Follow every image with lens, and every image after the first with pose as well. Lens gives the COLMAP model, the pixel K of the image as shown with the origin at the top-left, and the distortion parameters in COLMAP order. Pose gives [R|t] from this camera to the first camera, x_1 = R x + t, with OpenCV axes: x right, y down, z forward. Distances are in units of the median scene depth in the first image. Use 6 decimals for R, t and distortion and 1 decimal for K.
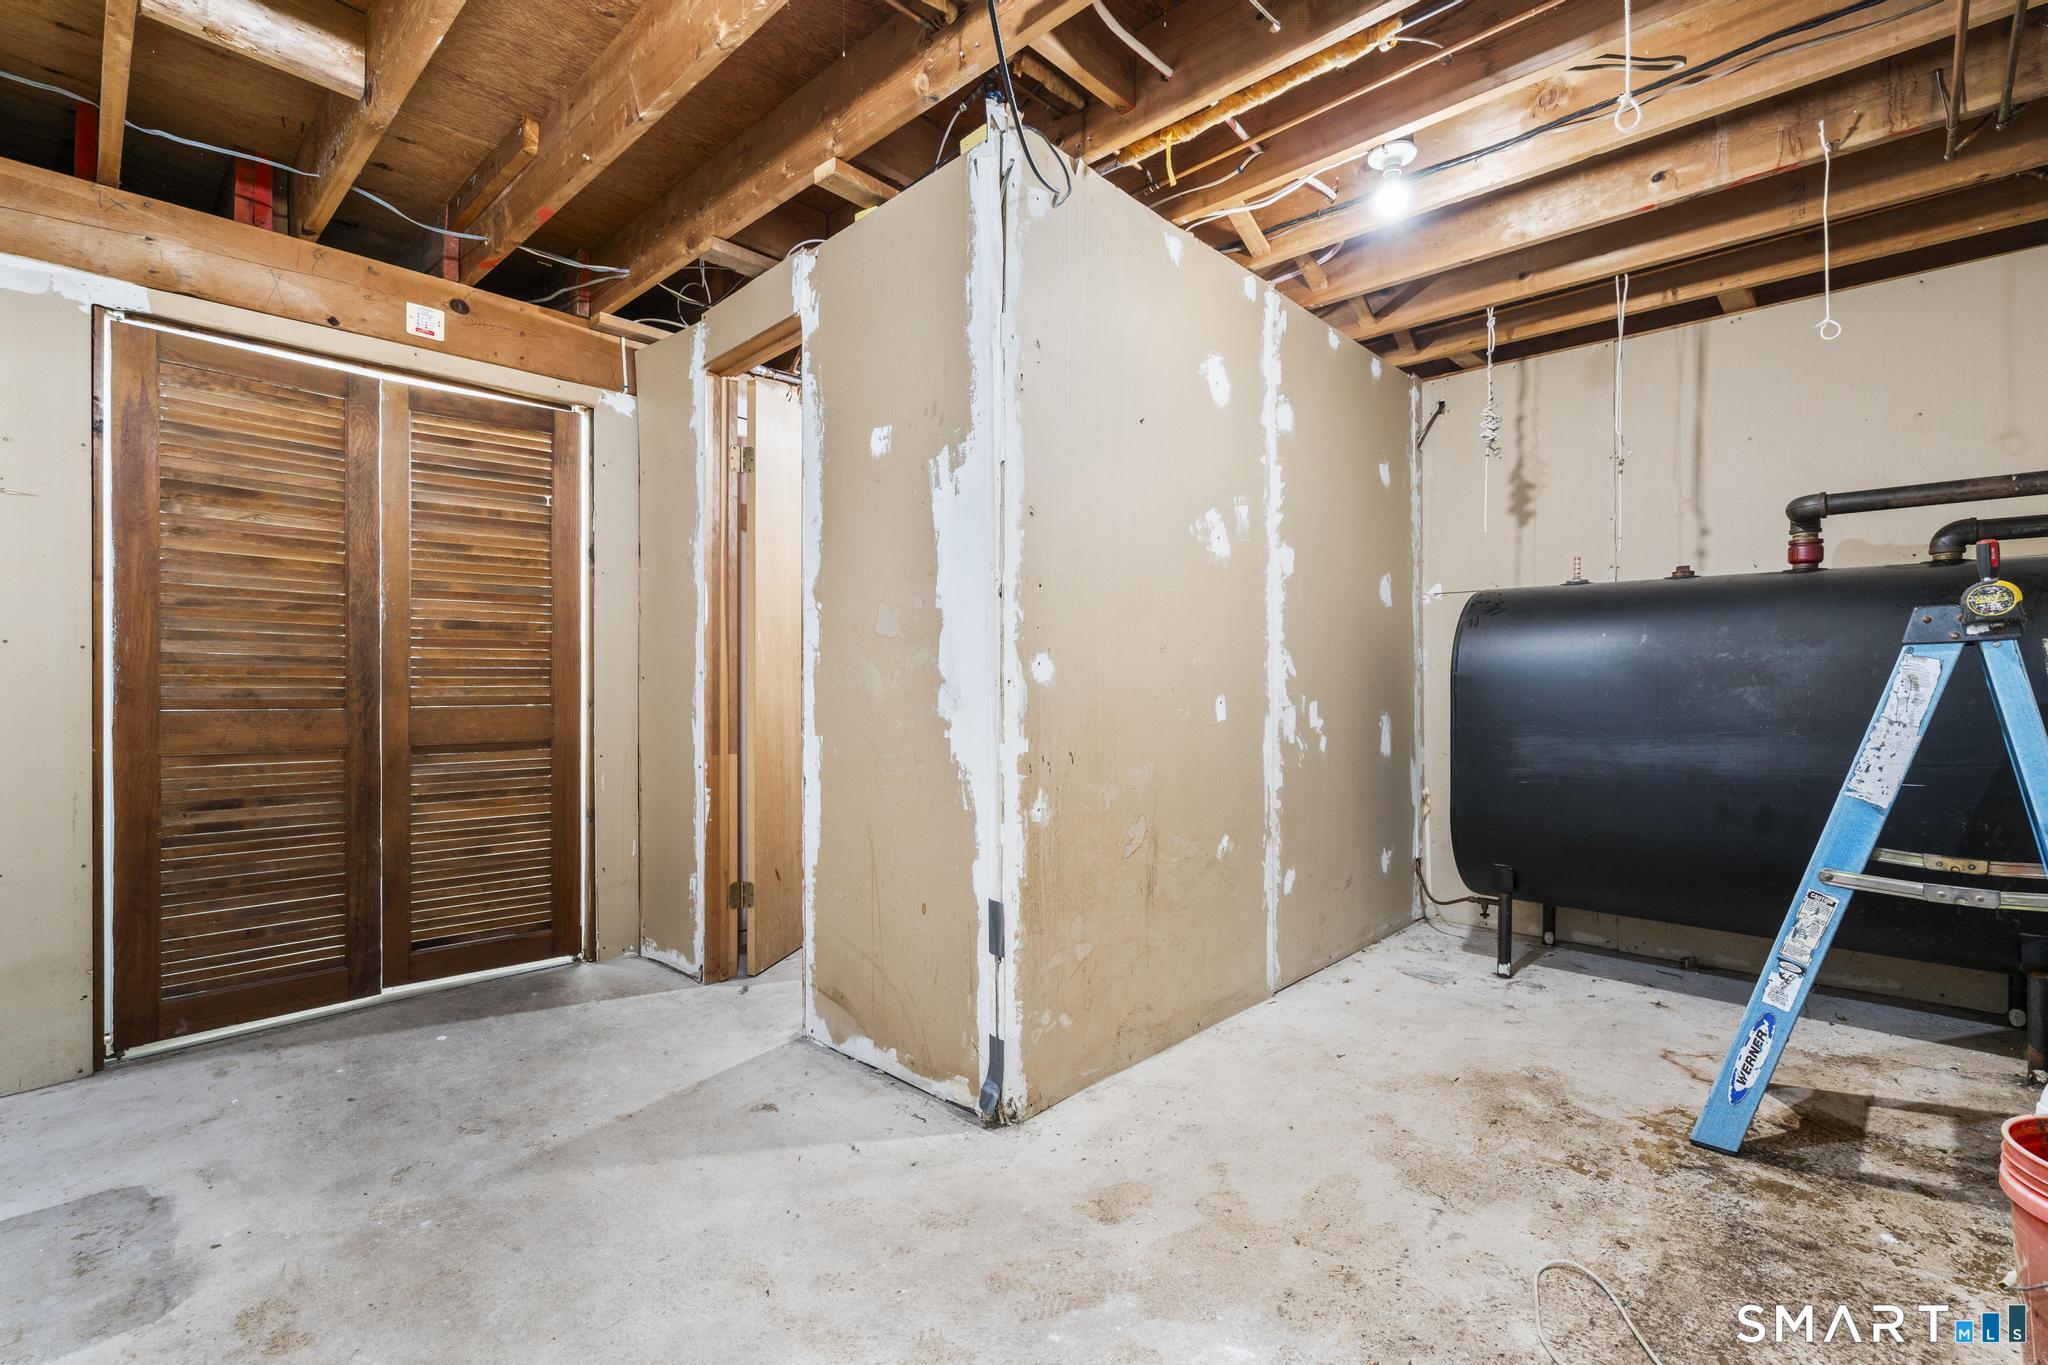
lens RADIAL K [[918.5, 0, 1037.0], [0, 918.5, 689.1], [0, 0, 1]] dist [-0.001831, -0.000218]
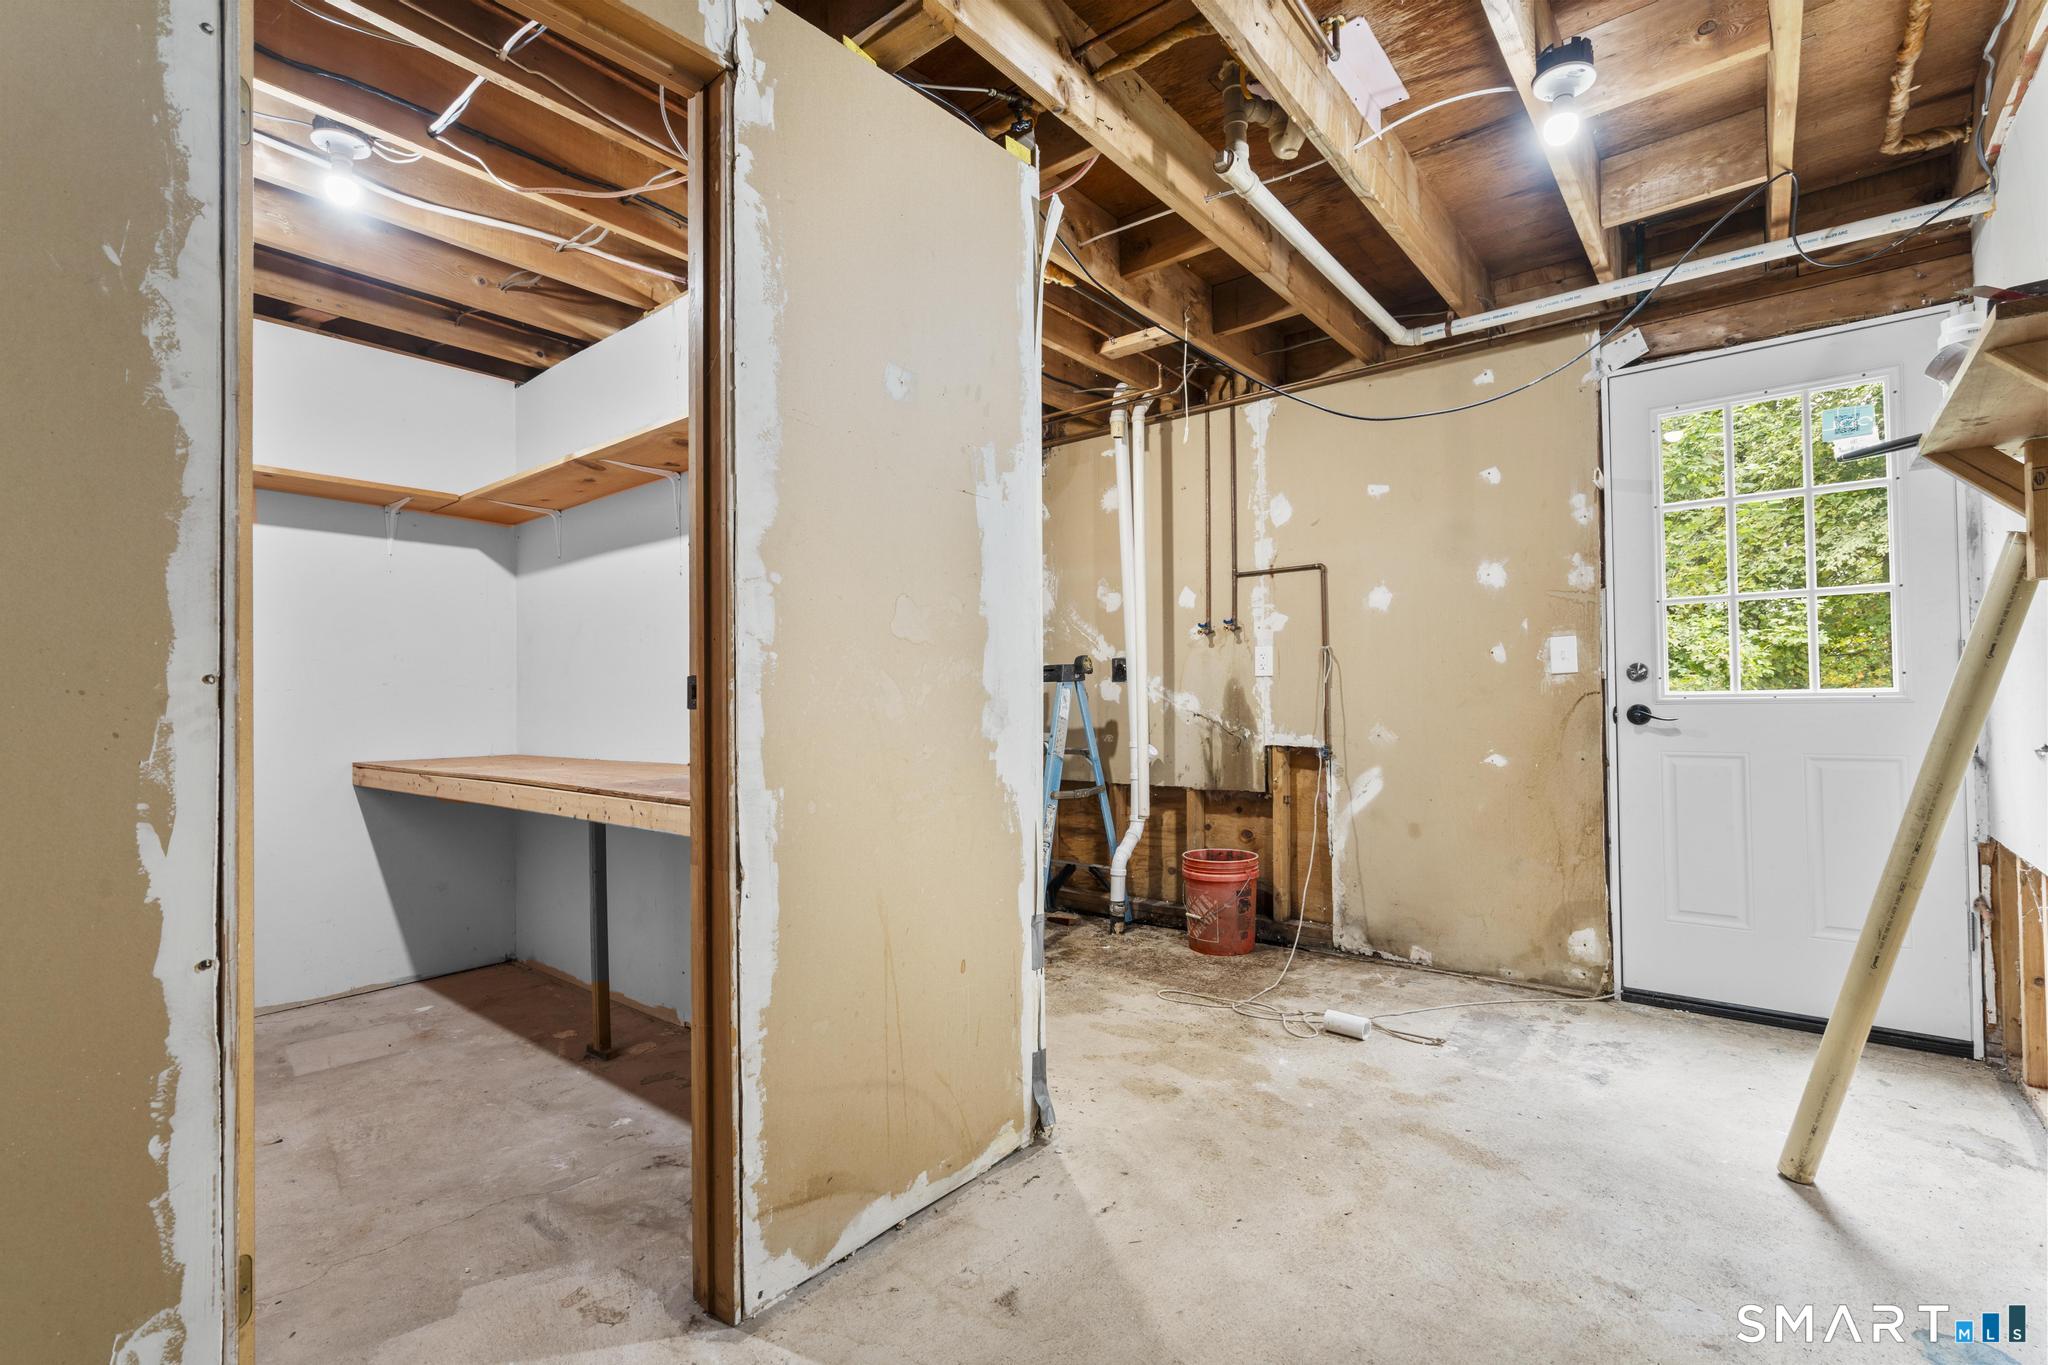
lens RADIAL K [[918.5, 0, 1036.5], [0, 918.5, 681.1], [0, 0, 1]] dist [-0.001831, -0.000218]
pose [[-0.069548, 0.018959, 0.997398, -1.168929], [0.016064, 0.999711, -0.017883, -0.009627], [-0.997449, 0.014779, -0.069832, 1.180074]]
